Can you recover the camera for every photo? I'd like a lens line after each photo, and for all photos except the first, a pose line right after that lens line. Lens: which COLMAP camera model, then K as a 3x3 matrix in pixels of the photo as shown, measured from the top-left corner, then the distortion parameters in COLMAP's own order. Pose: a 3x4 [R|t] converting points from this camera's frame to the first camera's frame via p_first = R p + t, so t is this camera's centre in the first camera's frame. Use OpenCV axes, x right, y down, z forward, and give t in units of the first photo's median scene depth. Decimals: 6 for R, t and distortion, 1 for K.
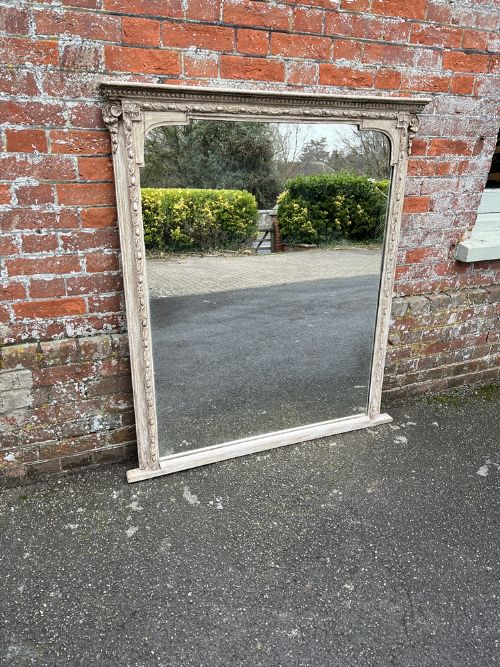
lens RADIAL K [[504.6, 0, 255.2], [0, 504.6, 352.3], [0, 0, 1]] dist [0.039066, -0.045648]
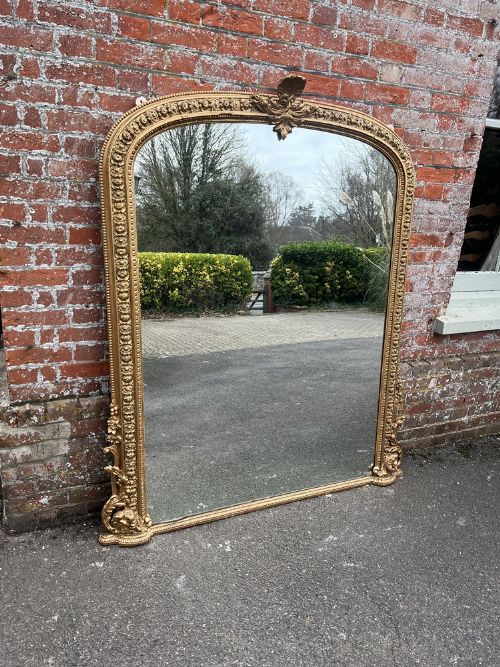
lens RADIAL K [[513.5, 0, 255.8], [0, 513.5, 342.3], [0, 0, 1]] dist [0.006797, -0.001202]
pose [[0.999432, 0.022045, 0.025489, -0.040573], [-0.018598, 0.991556, -0.128340, -0.002756], [-0.028103, 0.127793, 0.991403, -0.154755]]
